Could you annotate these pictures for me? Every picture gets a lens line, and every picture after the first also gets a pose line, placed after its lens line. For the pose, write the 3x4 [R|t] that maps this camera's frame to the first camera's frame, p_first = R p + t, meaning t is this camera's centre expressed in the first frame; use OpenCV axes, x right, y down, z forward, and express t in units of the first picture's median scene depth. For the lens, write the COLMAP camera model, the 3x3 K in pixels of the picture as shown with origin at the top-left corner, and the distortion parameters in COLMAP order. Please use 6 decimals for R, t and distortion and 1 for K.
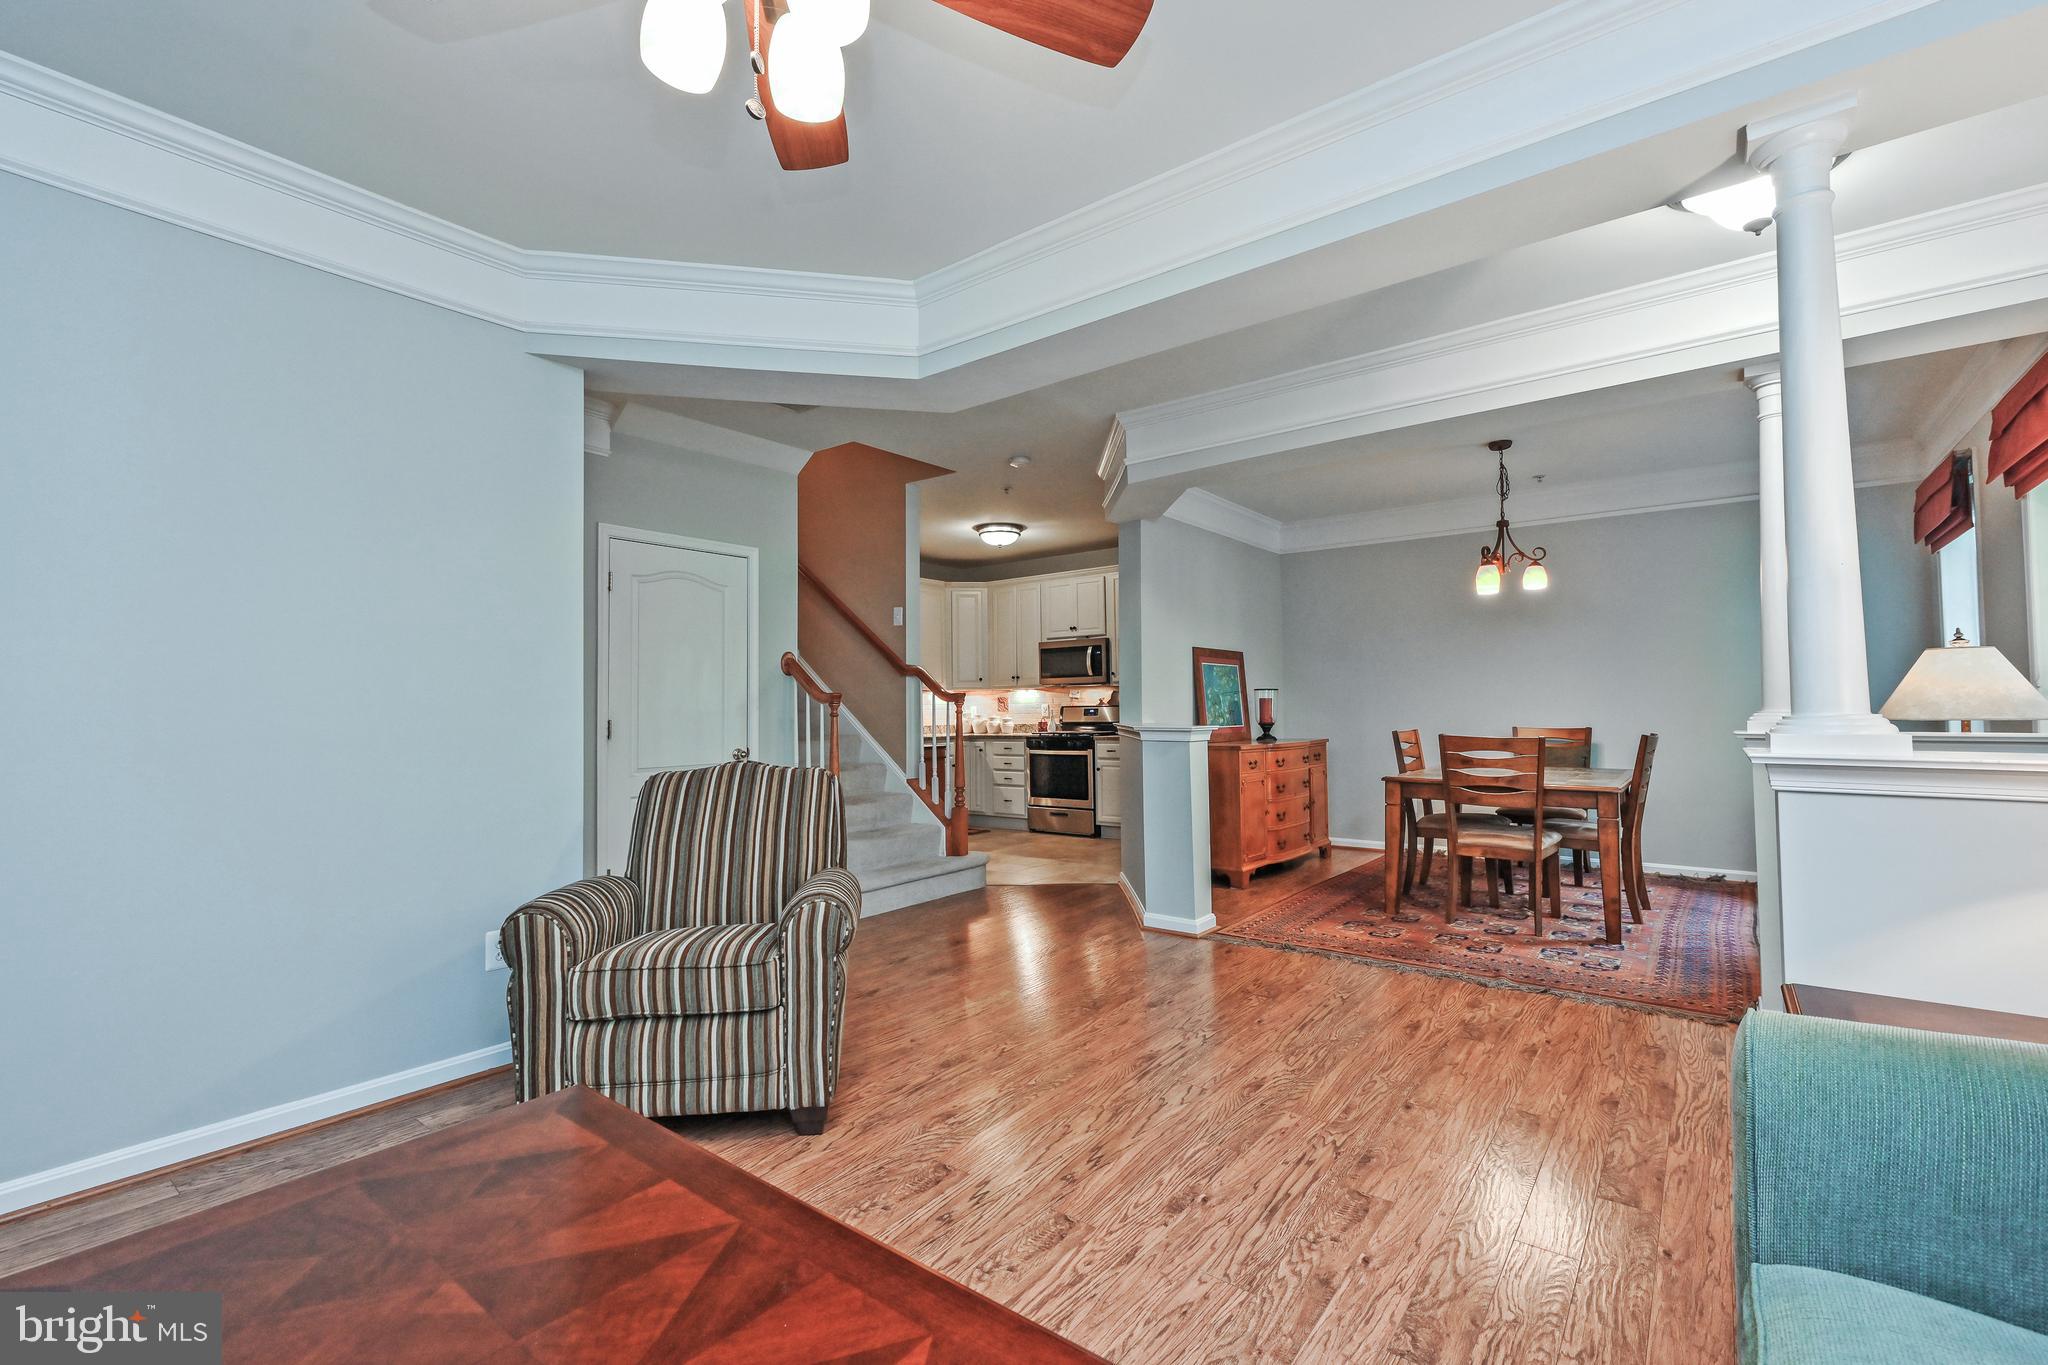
lens RADIAL K [[886.0, 0, 1012.4], [0, 886.0, 683.9], [0, 0, 1]] dist [0.003193, -0.000073]
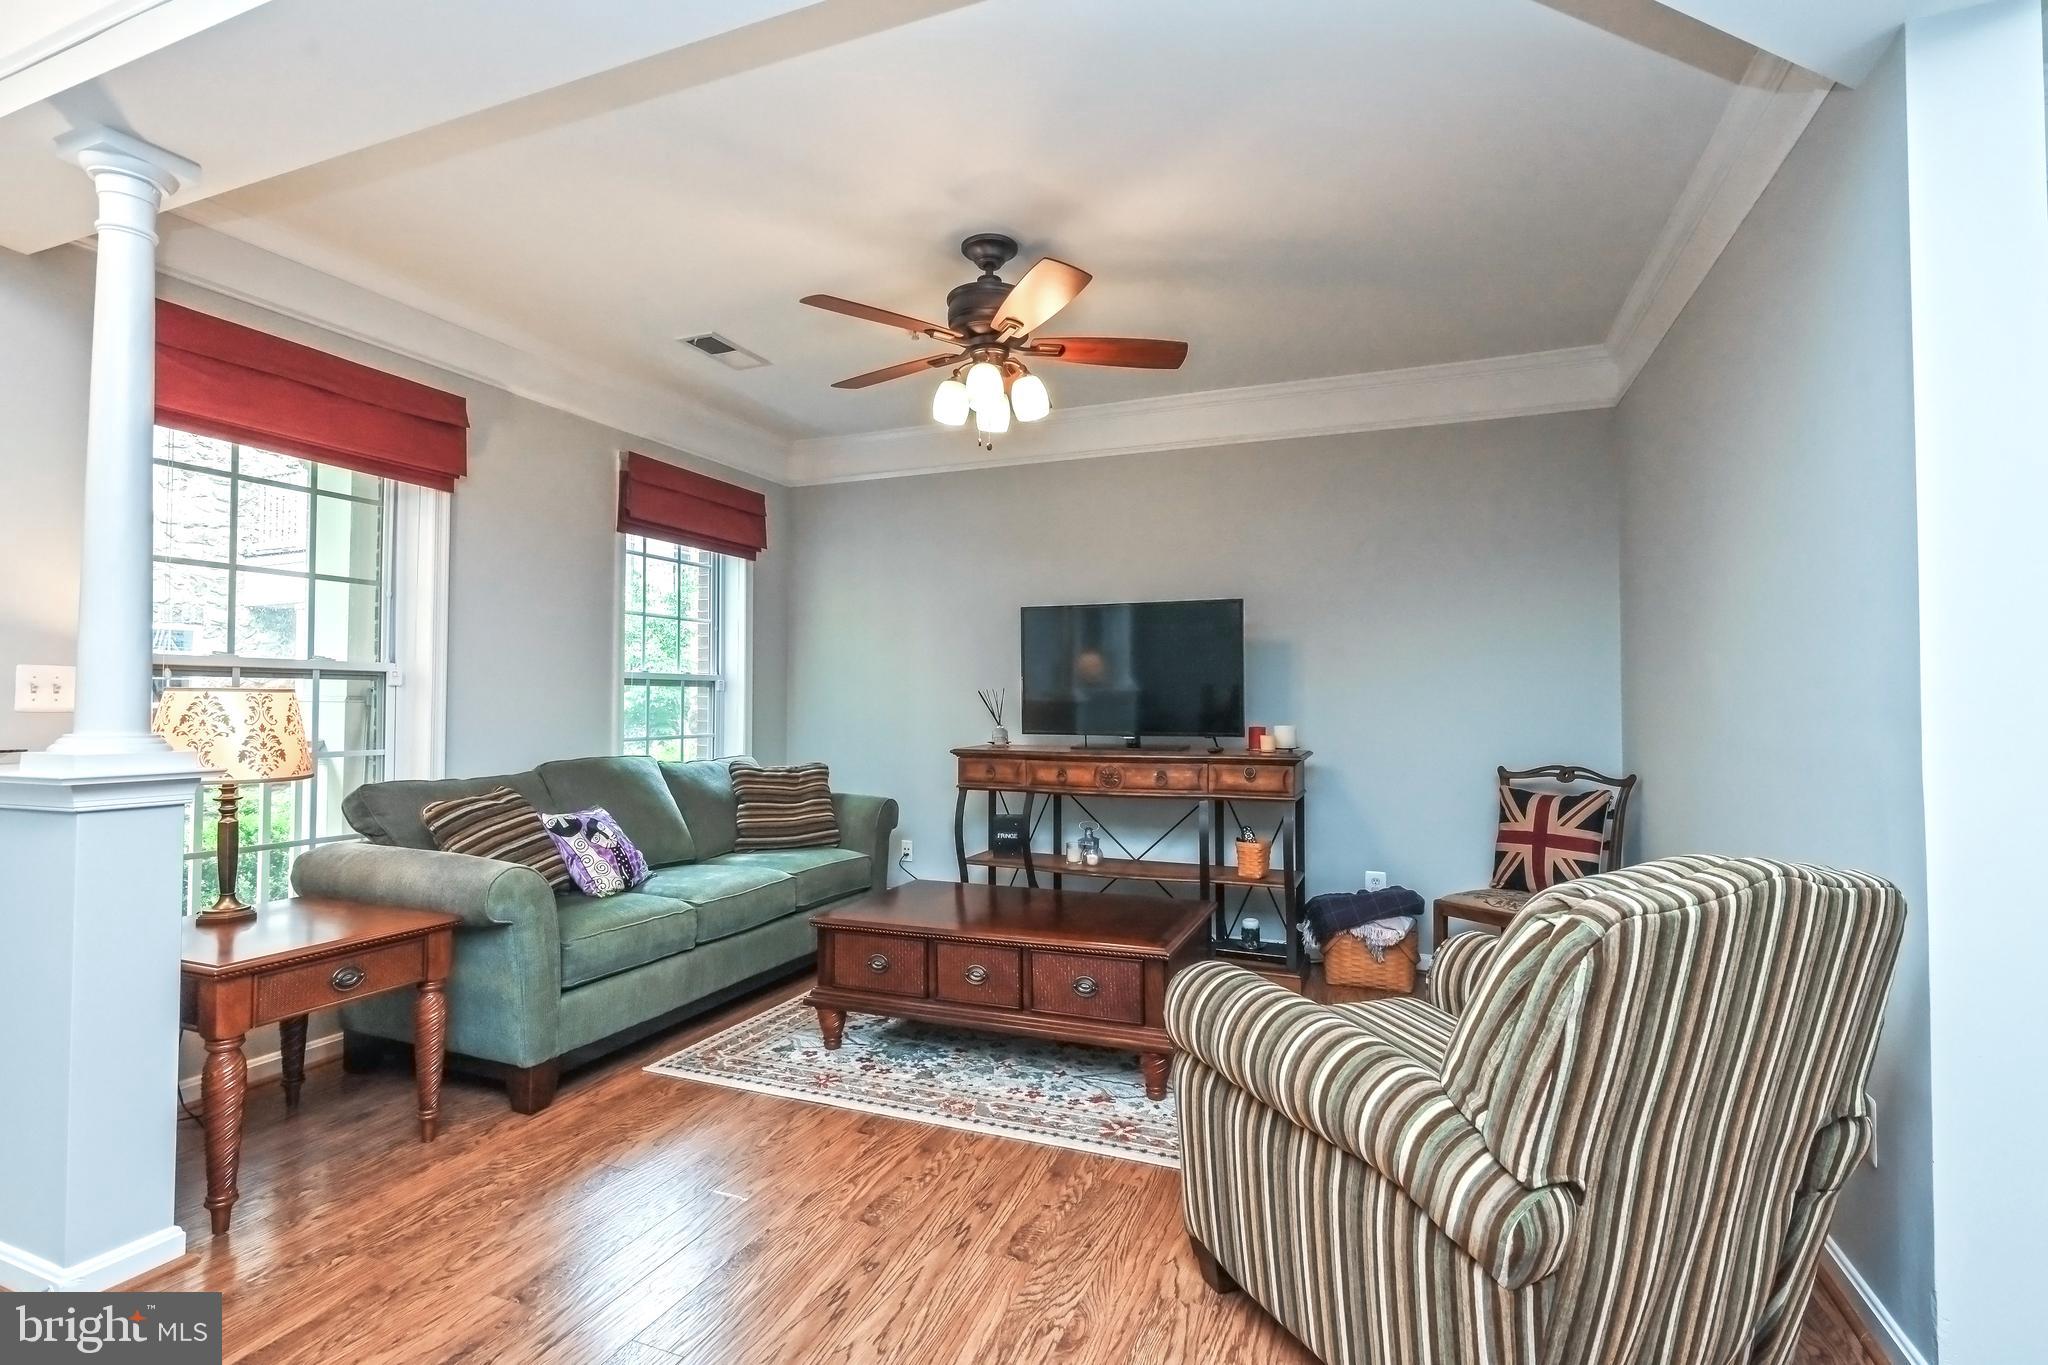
lens RADIAL K [[949.9, 0, 1021.7], [0, 949.9, 689.2], [0, 0, 1]] dist [-0.000527, 0.000277]
pose [[-0.959996, 0.005144, -0.279965, 0.159270], [0.017392, 0.998996, -0.041282, 0.035299], [0.279472, -0.044500, -0.959122, 1.752884]]
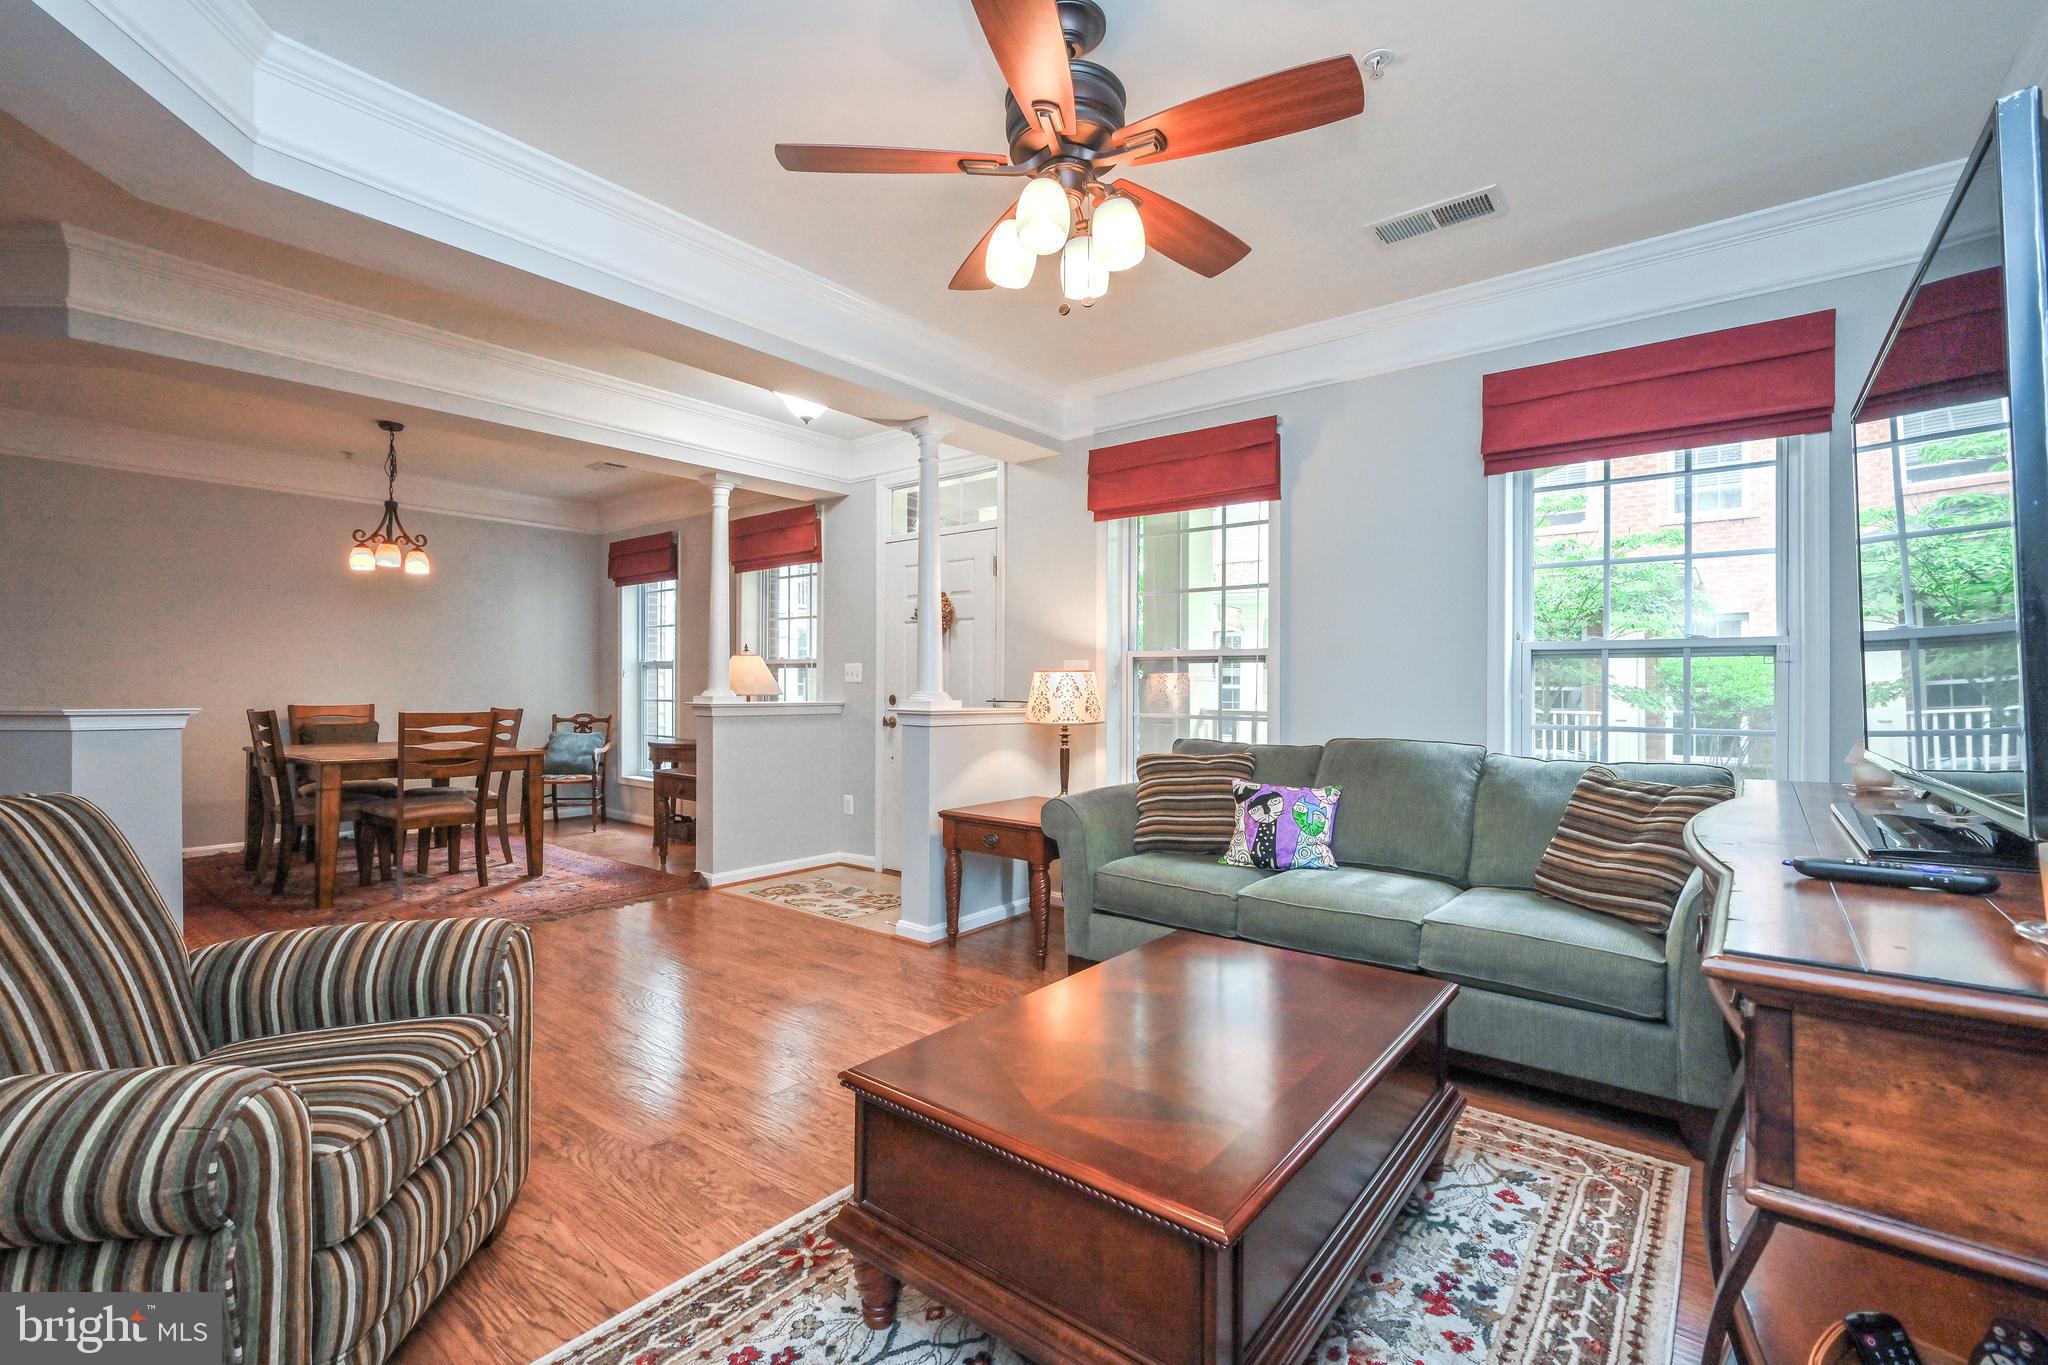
lens RADIAL K [[886.0, 0, 1039.8], [0, 886.0, 681.9], [0, 0, 1]] dist [0.003193, -0.000073]
pose [[-0.004918, 0.009996, 0.999938, -1.003233], [-0.034594, 0.999350, -0.010160, 0.015873], [-0.999389, -0.034642, -0.004569, 0.546139]]
